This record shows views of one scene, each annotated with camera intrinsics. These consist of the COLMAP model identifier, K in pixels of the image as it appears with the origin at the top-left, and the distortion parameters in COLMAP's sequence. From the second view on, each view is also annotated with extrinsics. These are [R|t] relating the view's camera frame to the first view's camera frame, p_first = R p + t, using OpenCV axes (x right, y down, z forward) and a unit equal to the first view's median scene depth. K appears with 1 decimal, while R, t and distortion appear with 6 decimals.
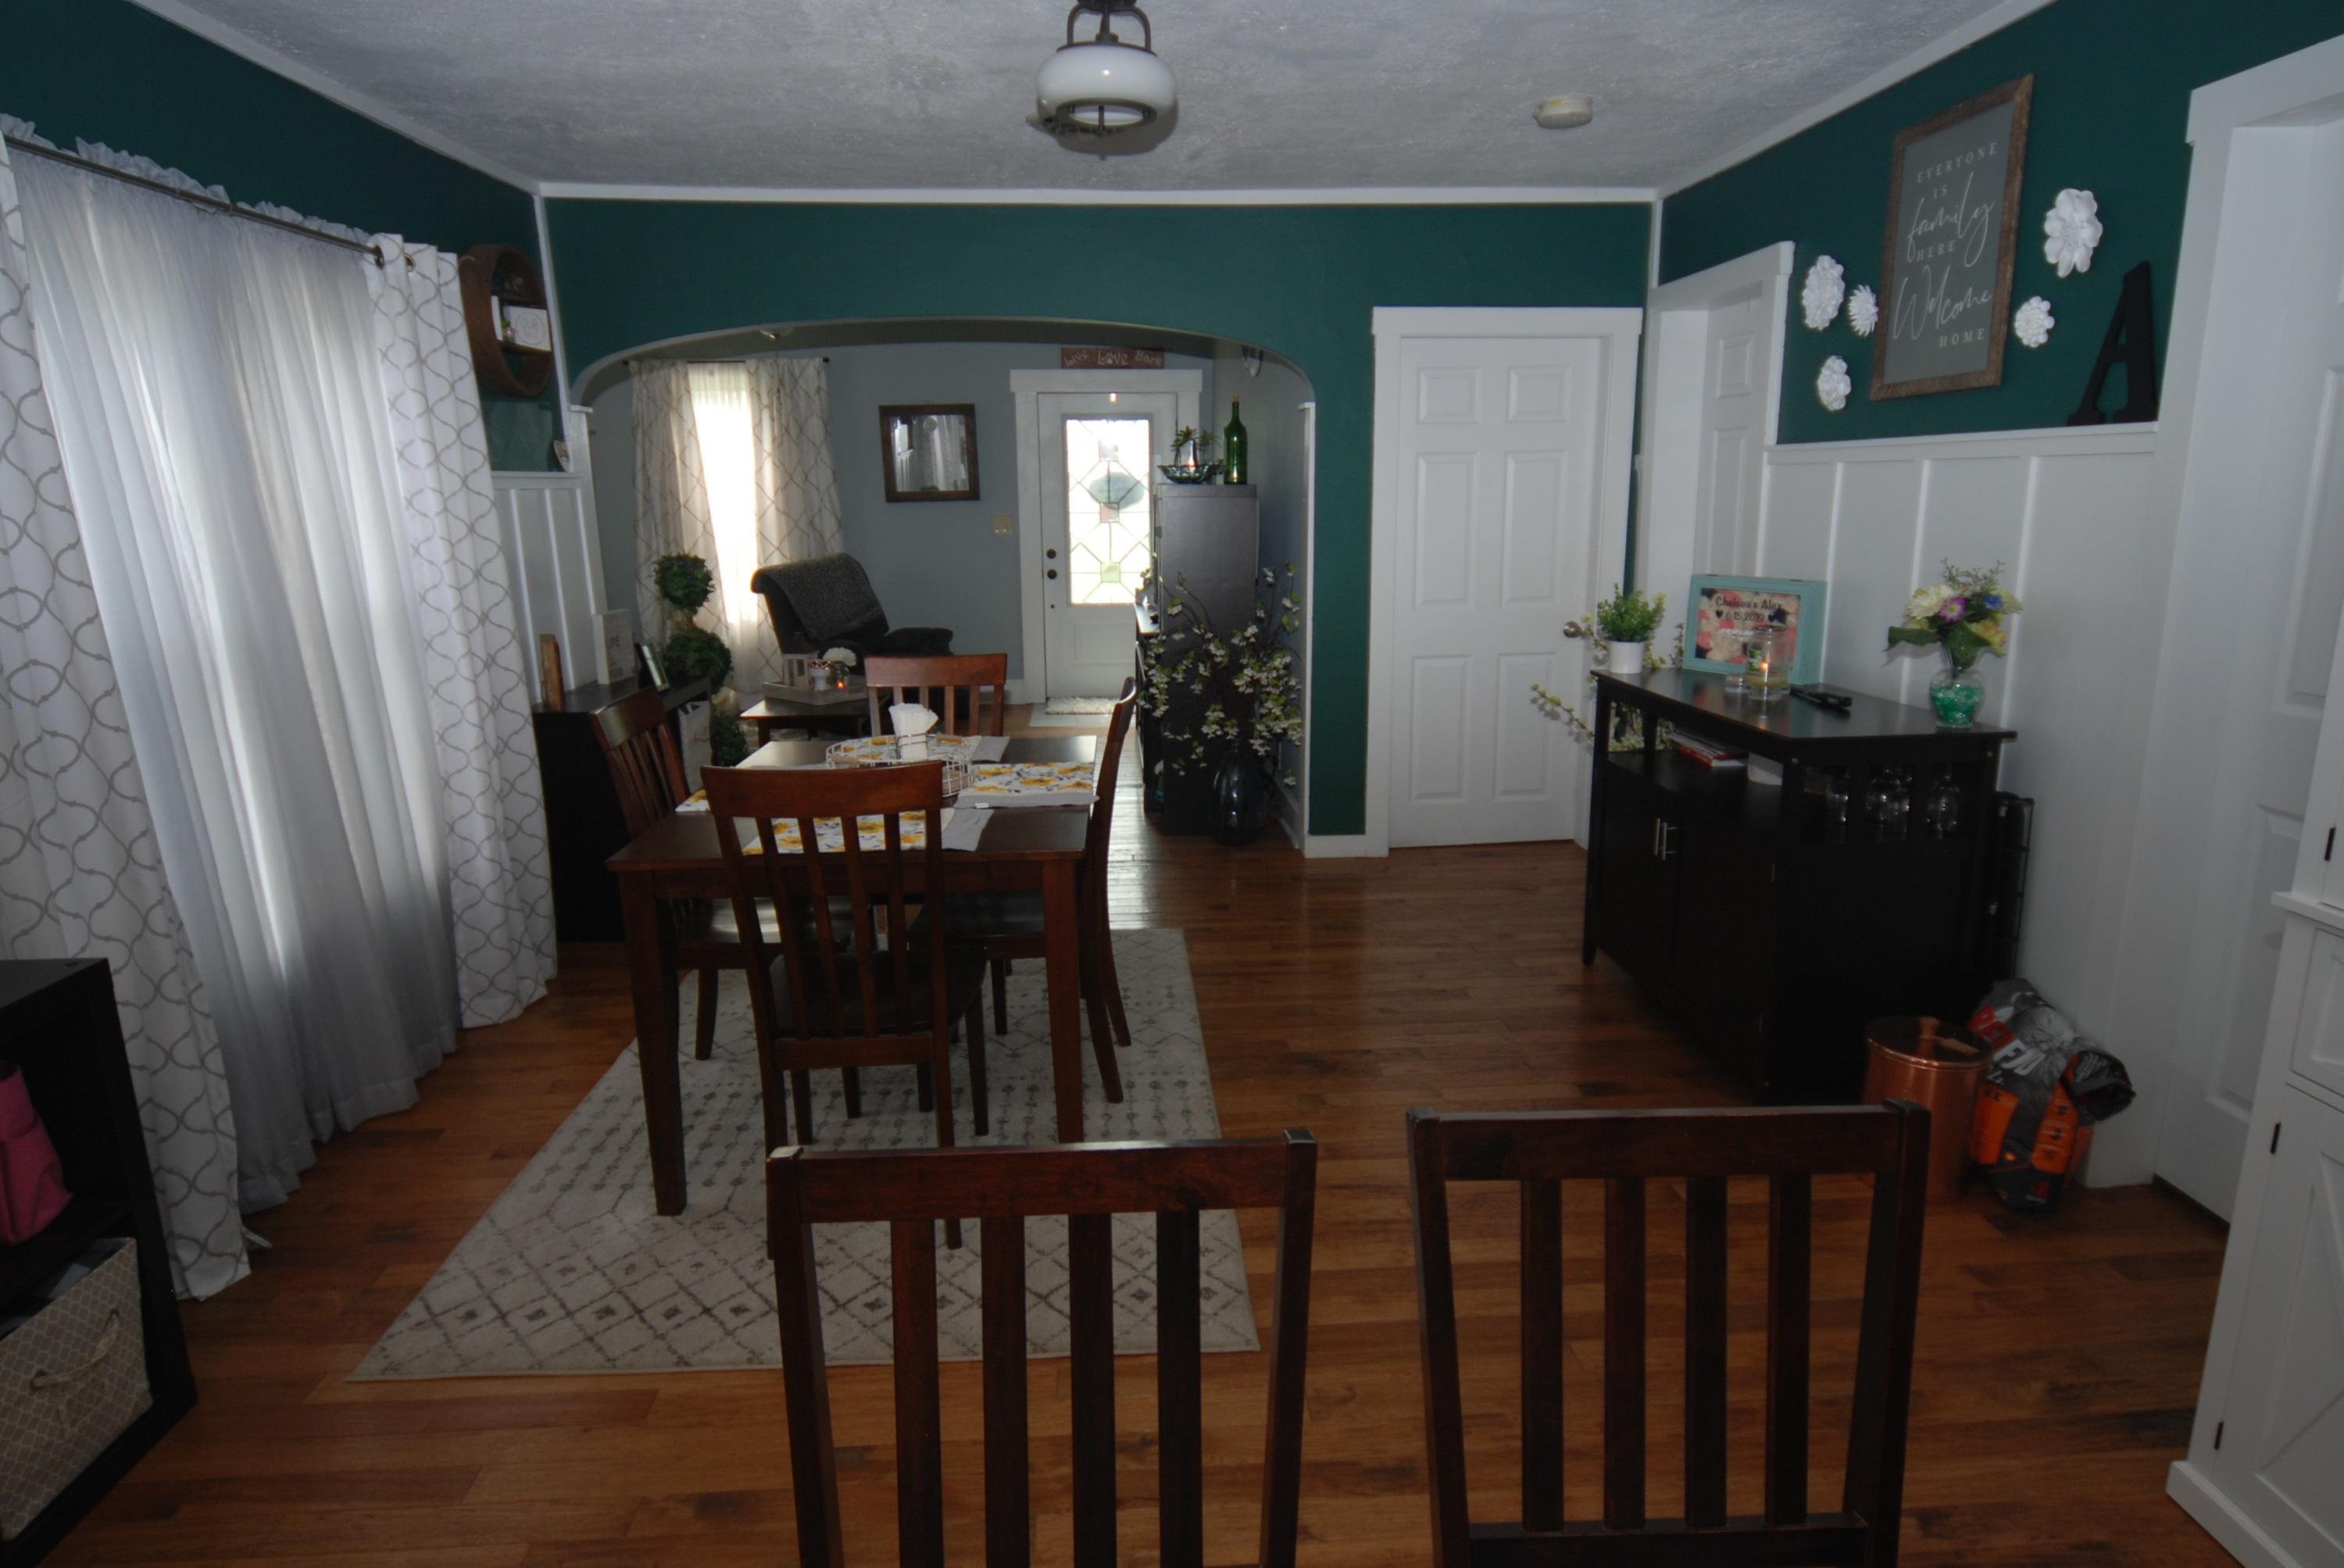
lens RADIAL K [[1320.9, 0, 1205.5], [0, 1320.9, 775.9], [0, 0, 1]] dist [-0.004923, -0.000356]
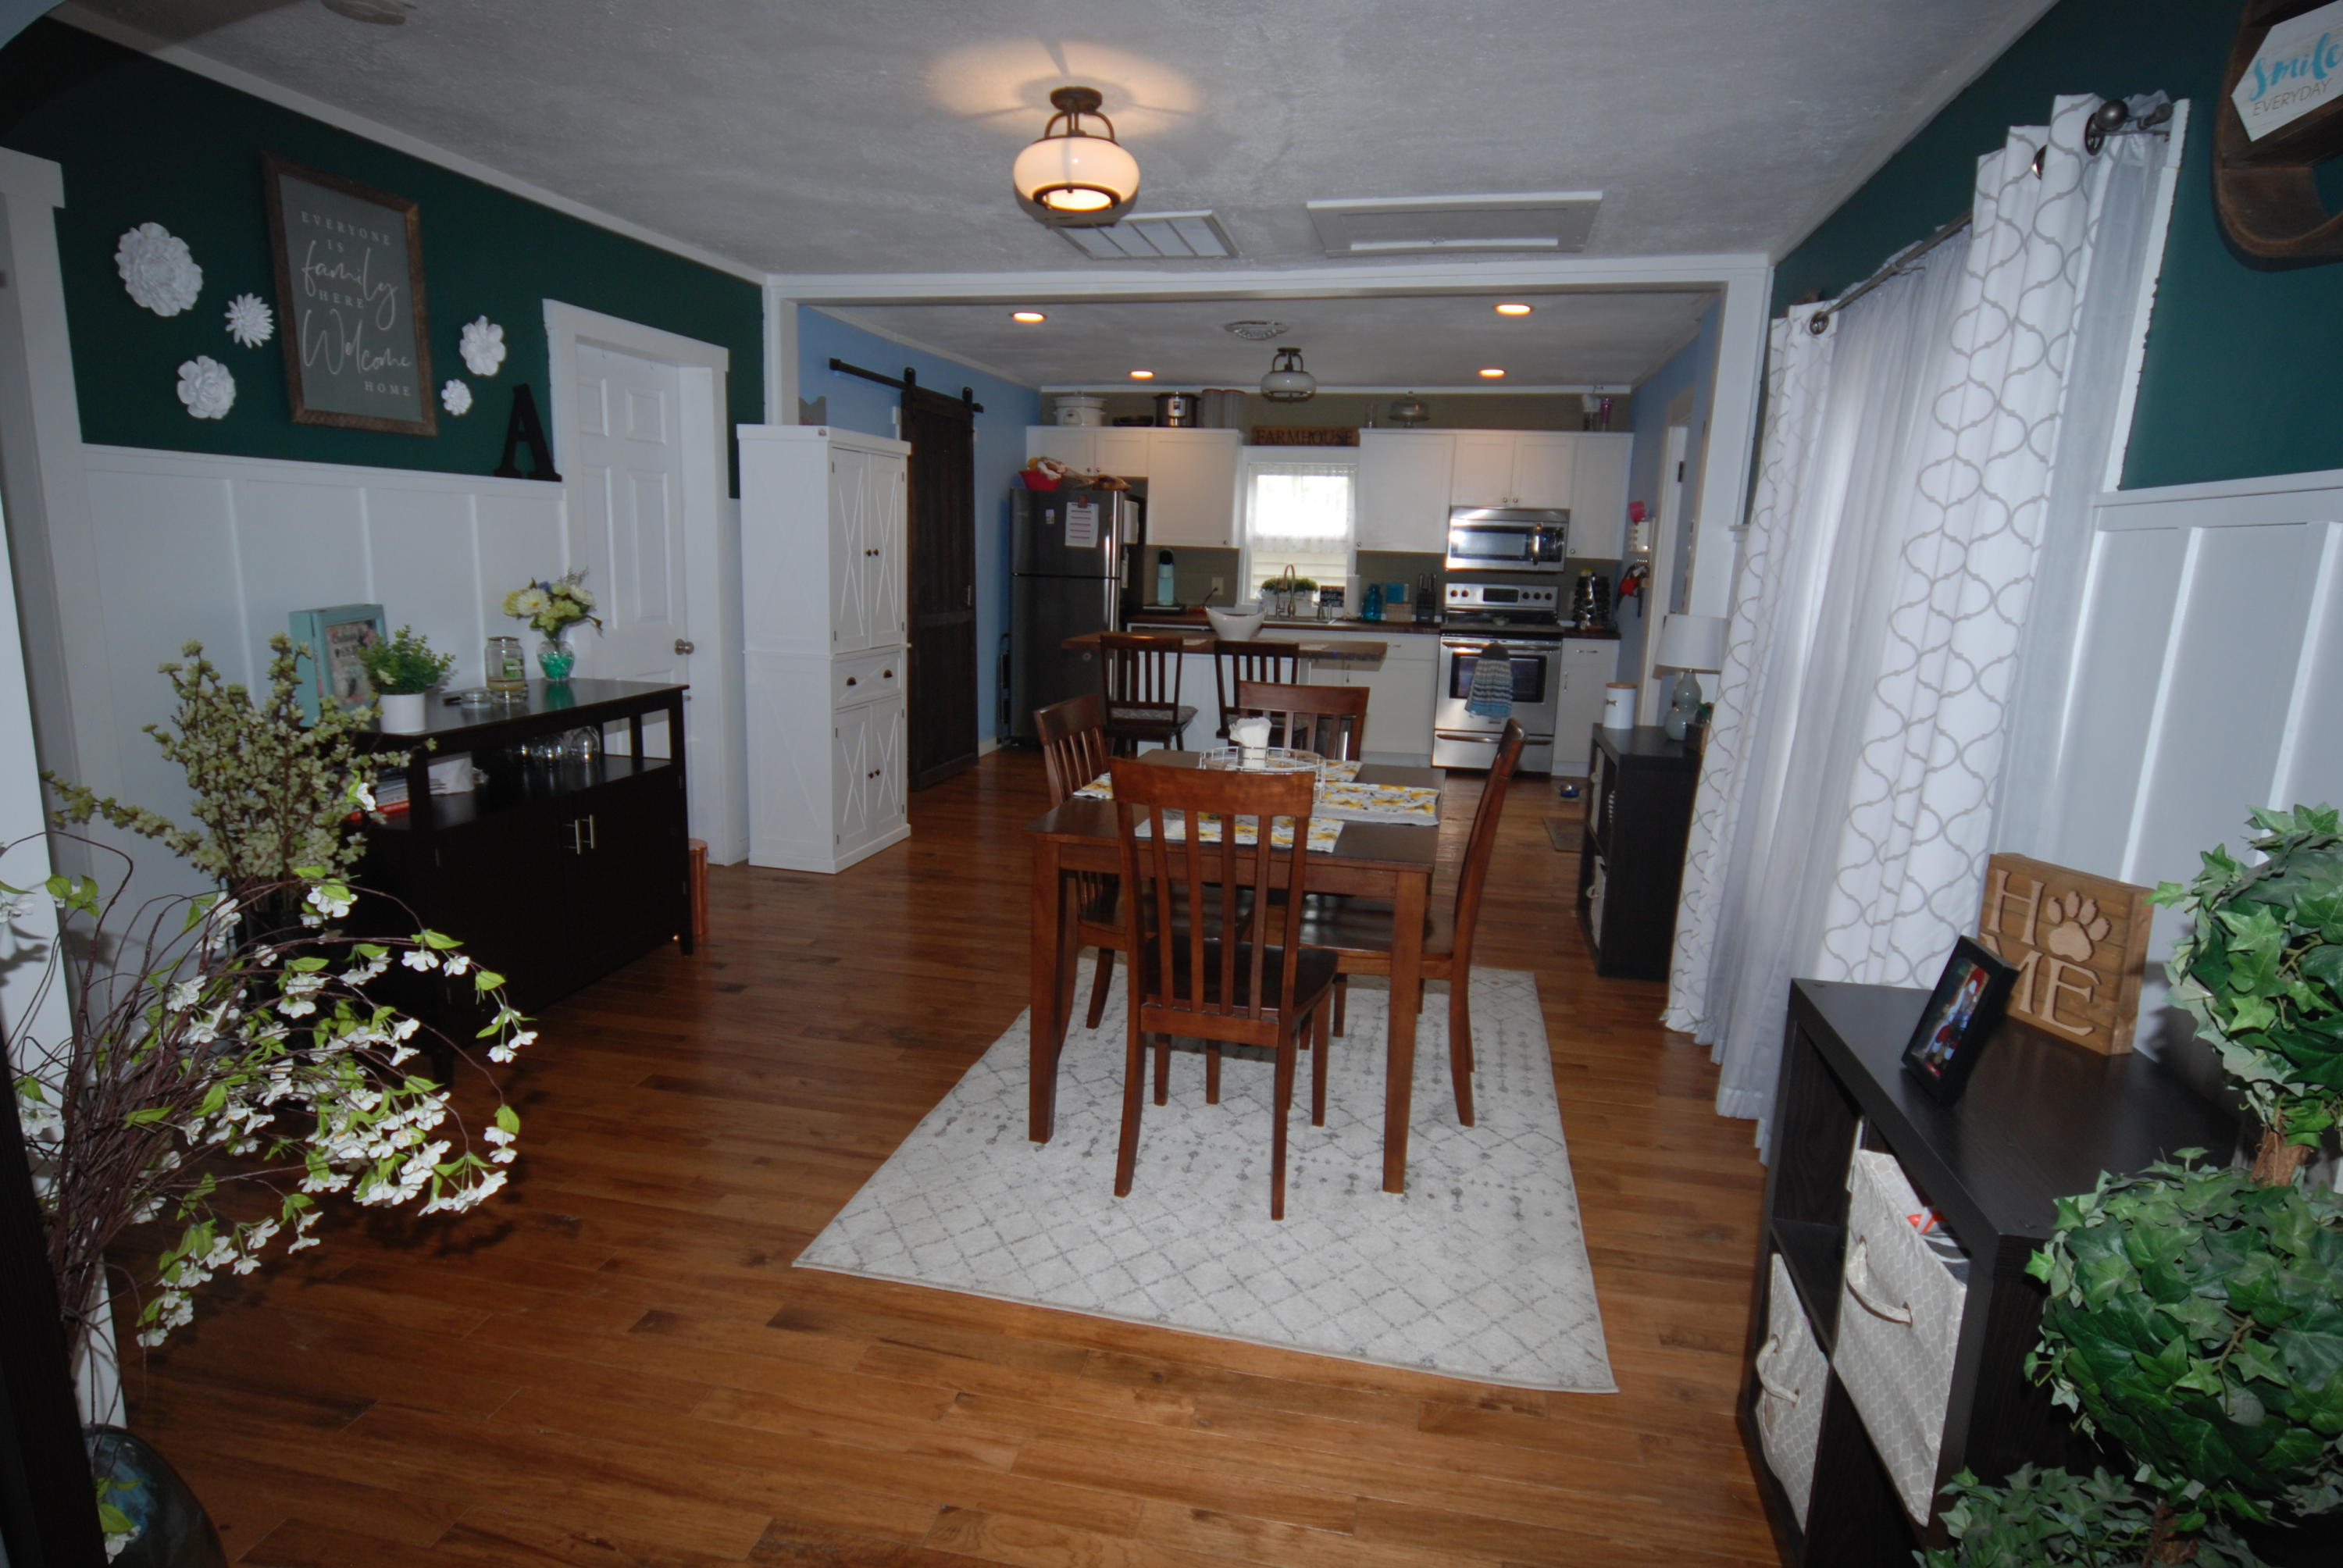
lens RADIAL K [[1253.8, 0, 1171.5], [0, 1253.8, 784.0], [0, 0, 1]] dist [-0.006766, 0.000962]
pose [[-0.957814, -0.069725, 0.278802, -0.448829], [0.043868, 0.923283, 0.381607, -0.402099], [-0.284021, 0.377739, -0.881275, 1.929333]]
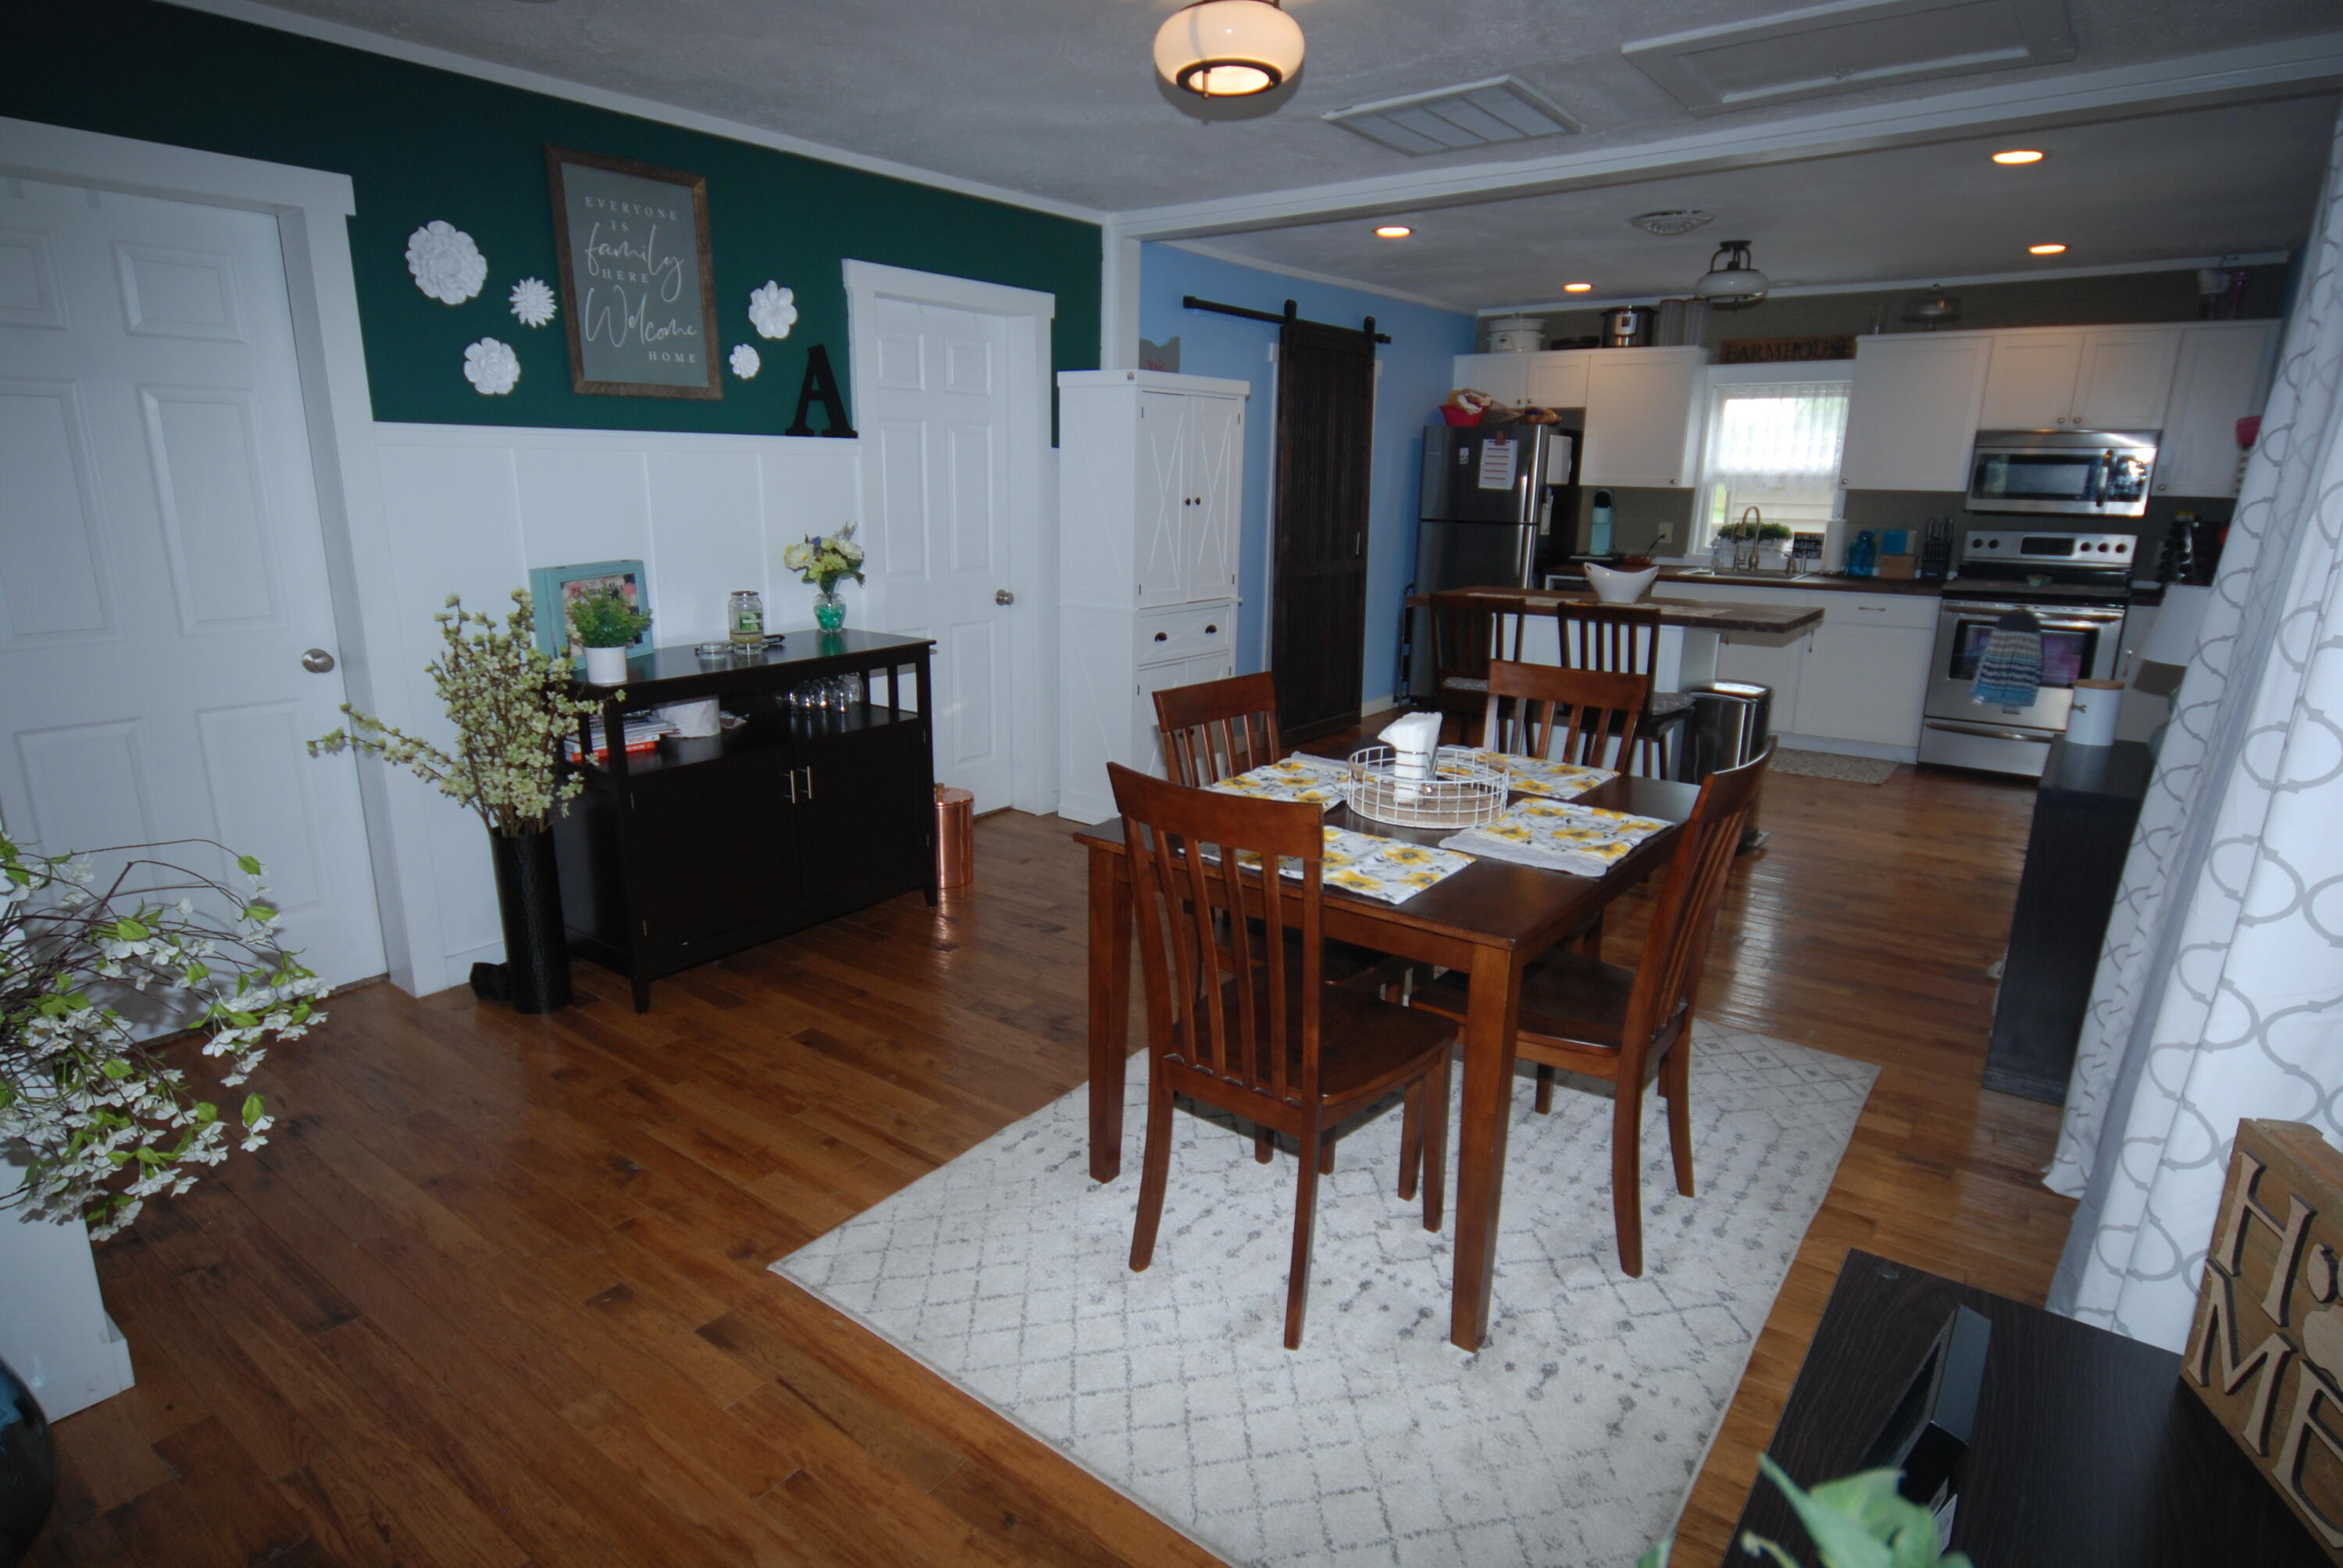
lens RADIAL K [[1253.8, 0, 1171.5], [0, 1253.8, 784.0], [0, 0, 1]] dist [-0.006766, 0.000962]
pose [[-0.751129, -0.156855, 0.641250, -0.641300], [0.139053, 0.911976, 0.385958, -0.355560], [-0.645344, 0.379072, -0.663200, 1.650892]]
